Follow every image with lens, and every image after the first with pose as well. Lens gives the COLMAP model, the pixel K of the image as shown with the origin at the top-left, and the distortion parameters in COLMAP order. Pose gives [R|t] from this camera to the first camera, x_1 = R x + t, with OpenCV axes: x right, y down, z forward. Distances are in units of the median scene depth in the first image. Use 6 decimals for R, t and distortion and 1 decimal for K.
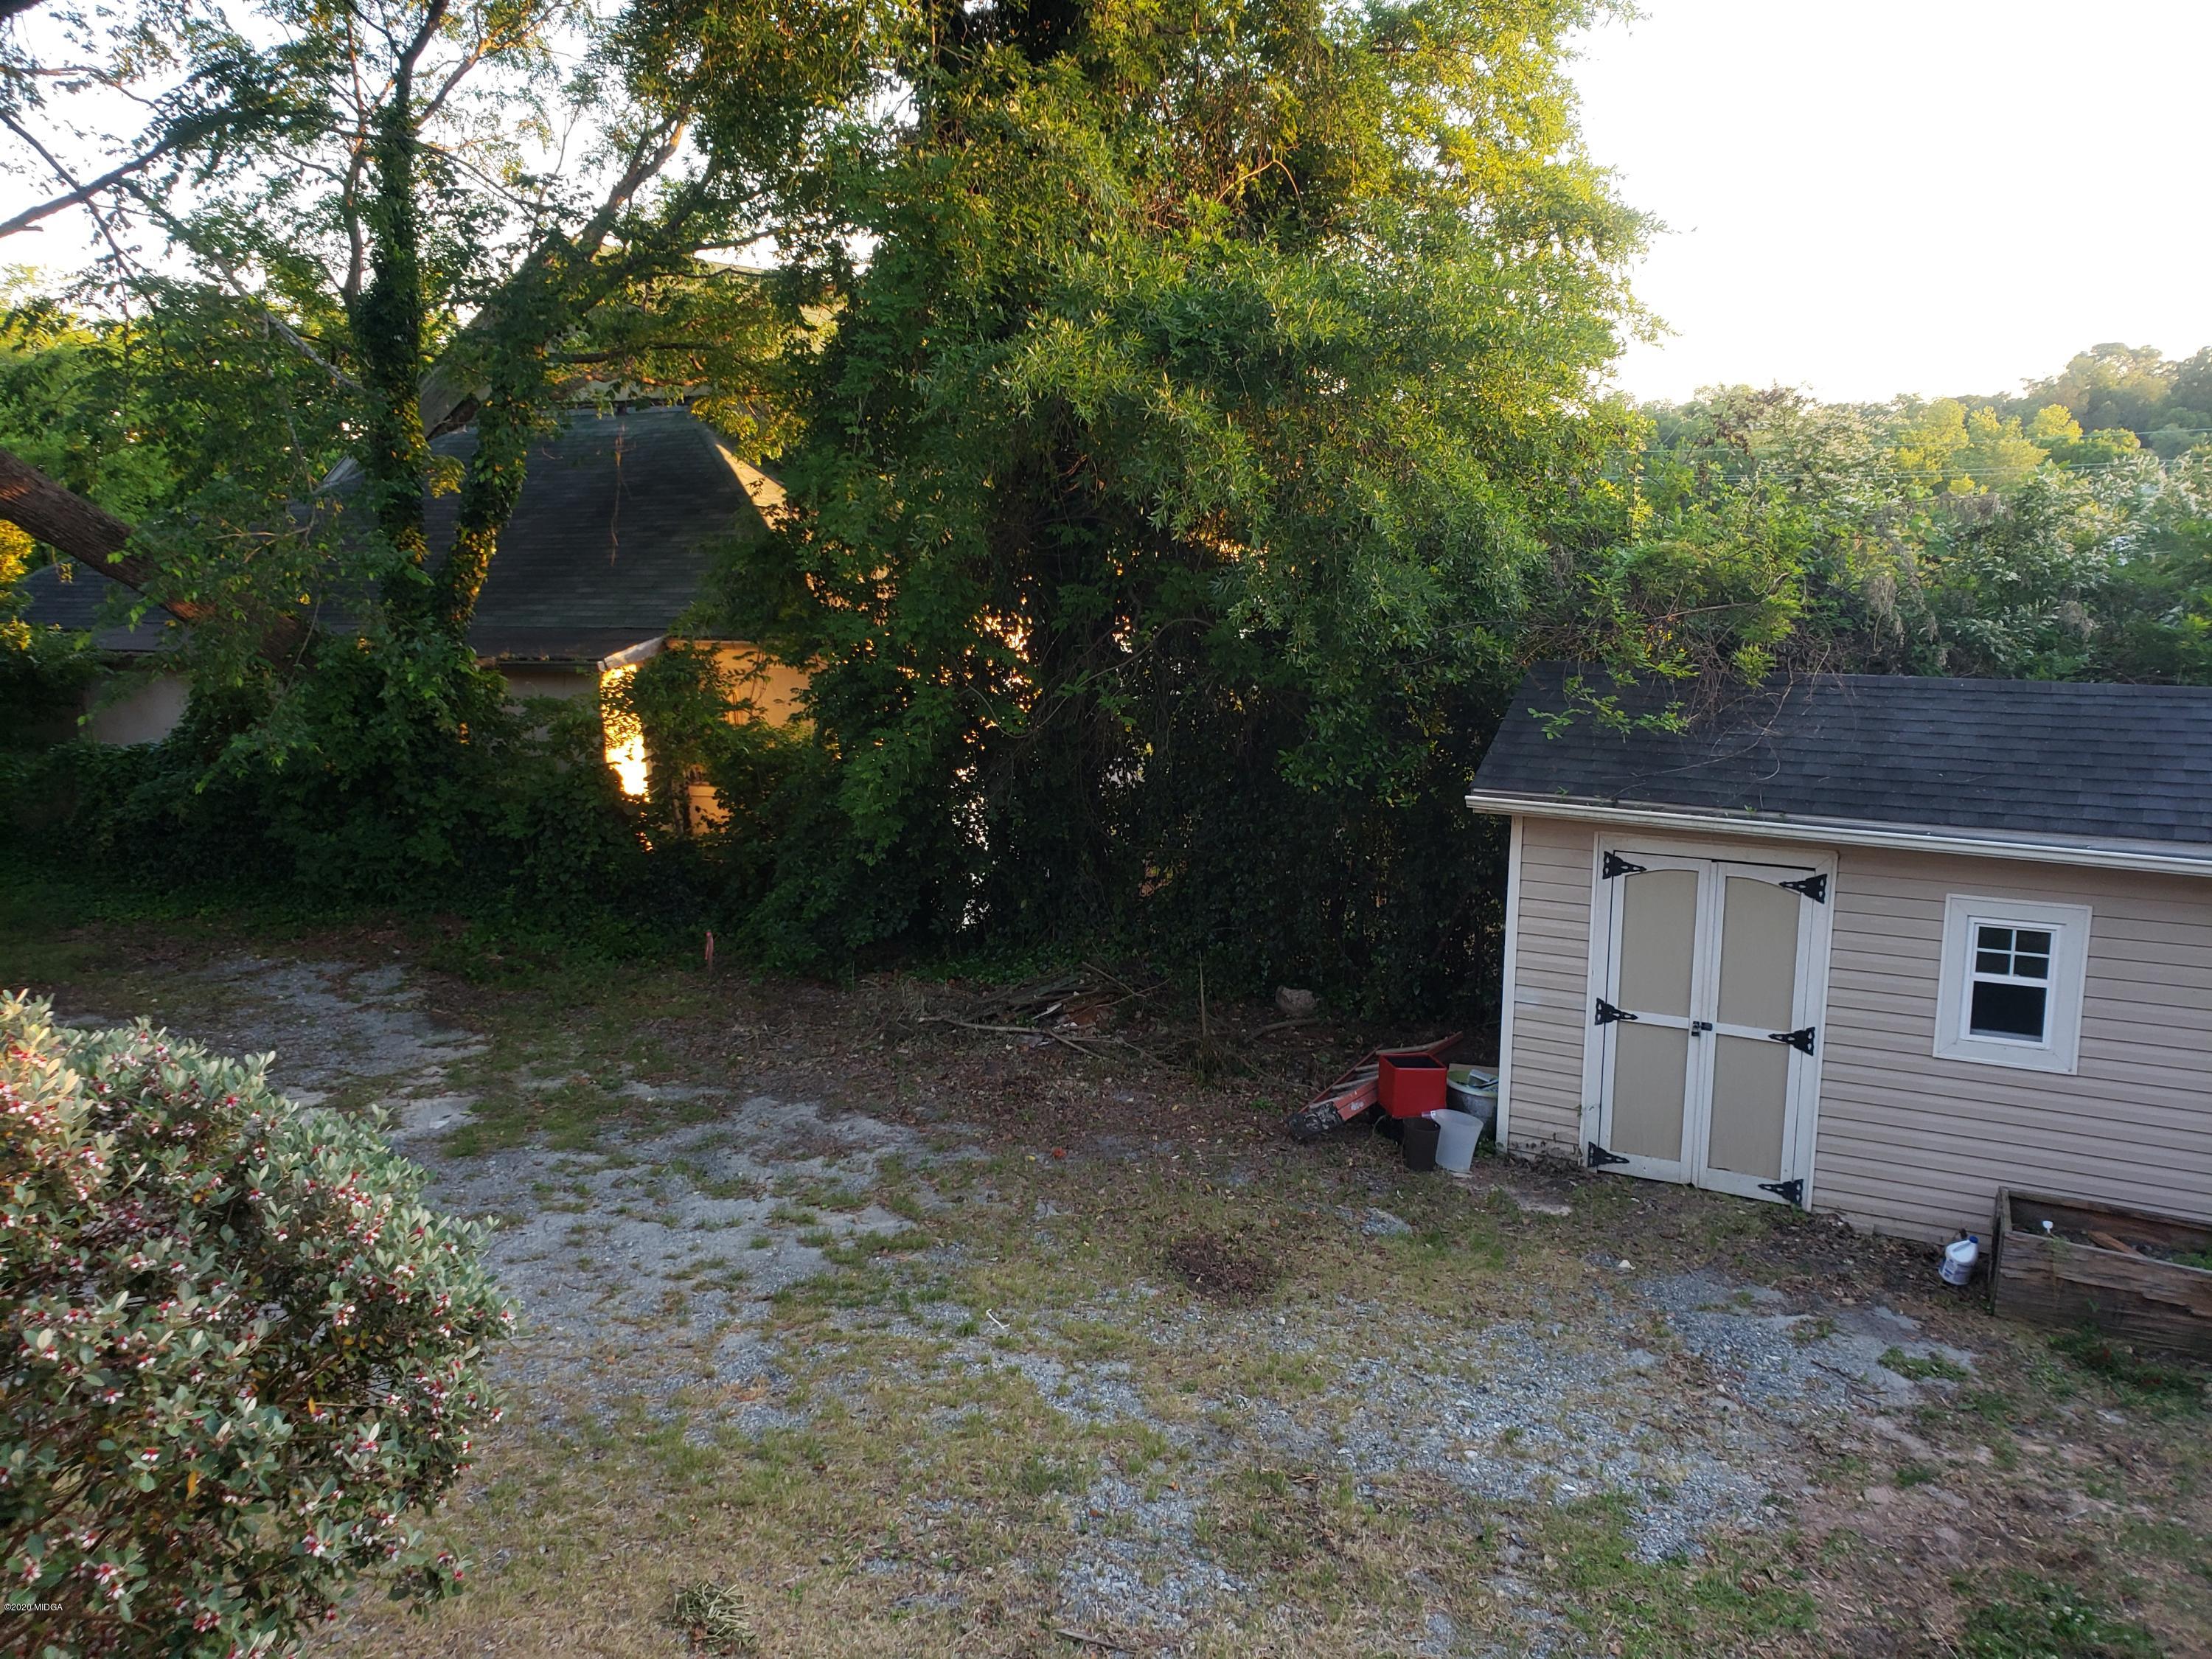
lens RADIAL K [[1691.0, 0, 1100.7], [0, 1691.0, 830.6], [0, 0, 1]] dist [-0.012268, 0.037342]
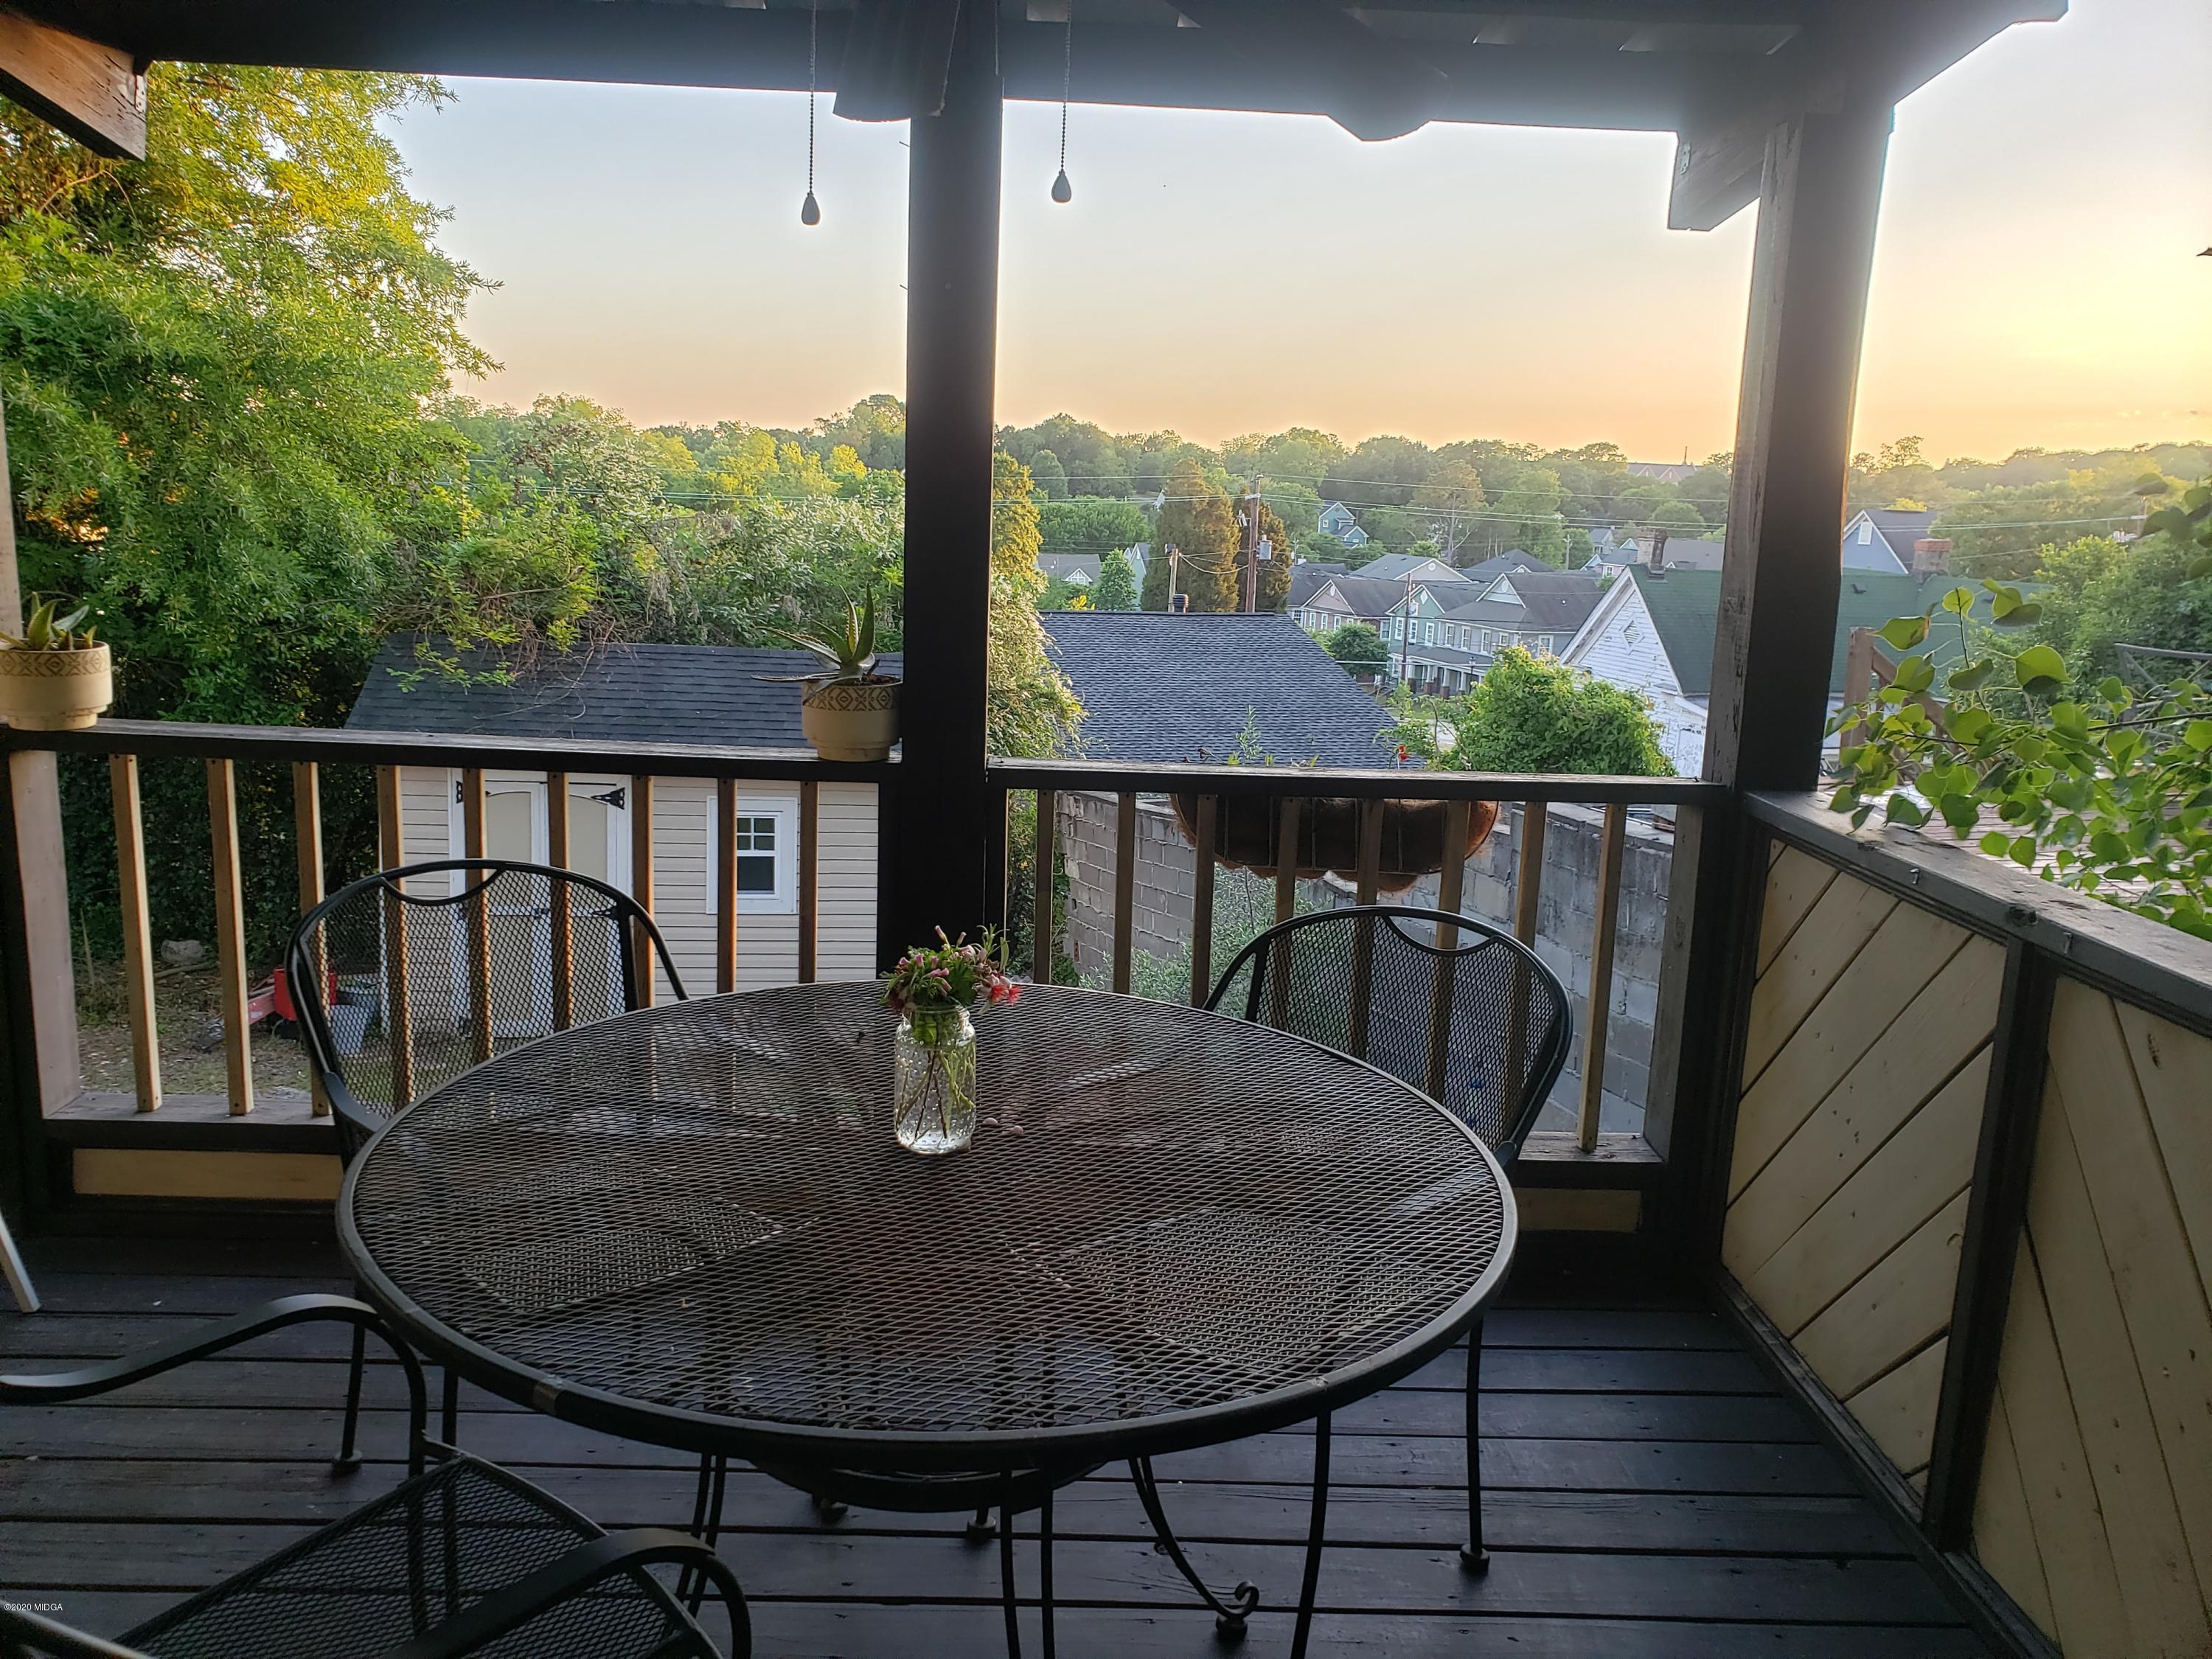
lens RADIAL K [[1704.3, 0, 1104.0], [0, 1704.3, 830.3], [0, 0, 1]] dist [0.004780, -0.004329]
pose [[0.800515, -0.059143, 0.596388, -0.072851], [0.063353, 0.997894, 0.013923, 0.058261], [-0.595955, 0.026637, 0.802576, -0.294065]]
